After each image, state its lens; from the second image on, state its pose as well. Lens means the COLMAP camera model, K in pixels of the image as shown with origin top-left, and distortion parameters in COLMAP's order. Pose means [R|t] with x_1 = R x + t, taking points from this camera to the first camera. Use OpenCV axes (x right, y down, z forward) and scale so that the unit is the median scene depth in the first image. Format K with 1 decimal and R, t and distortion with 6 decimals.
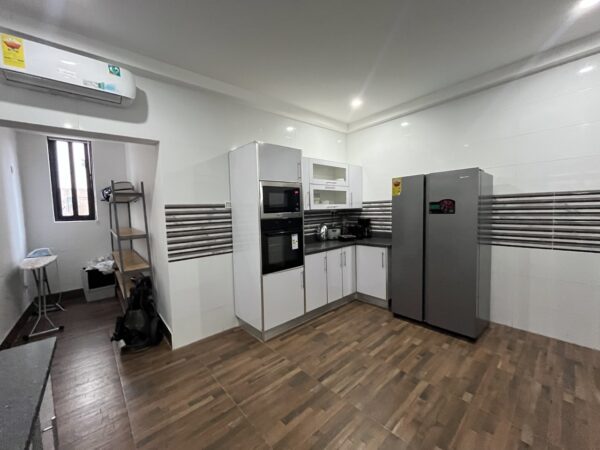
lens RADIAL K [[242.7, 0, 299.9], [0, 242.7, 224.0], [0, 0, 1]] dist [-0.005848, -0.000005]
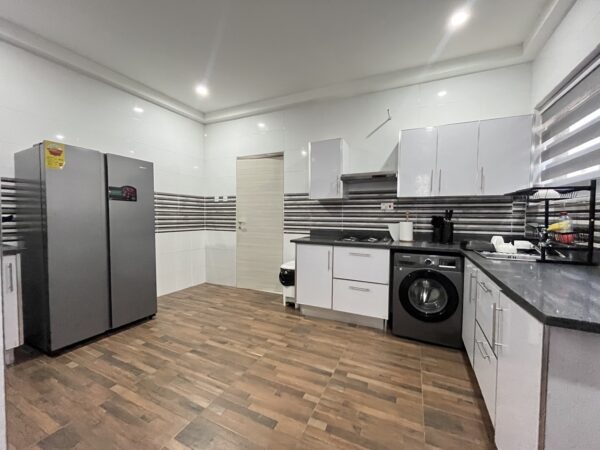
lens RADIAL K [[242.7, 0, 300.9], [0, 242.7, 227.4], [0, 0, 1]] dist [-0.005848, -0.000005]
pose [[-0.395506, -0.013853, 0.918359, -0.581217], [0.063534, 0.997078, 0.042403, 0.068256], [-0.916263, 0.075117, -0.393471, 0.801255]]
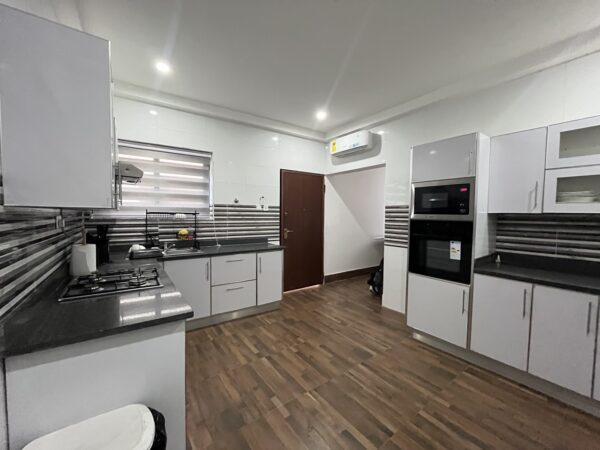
lens RADIAL K [[242.7, 0, 299.1], [0, 242.7, 224.6], [0, 0, 1]] dist [-0.005848, -0.000005]
pose [[-0.107649, 0.075532, -0.991316, 0.967142], [-0.068956, 0.994141, 0.083235, -0.053060], [0.991795, 0.077318, -0.101810, 0.639381]]
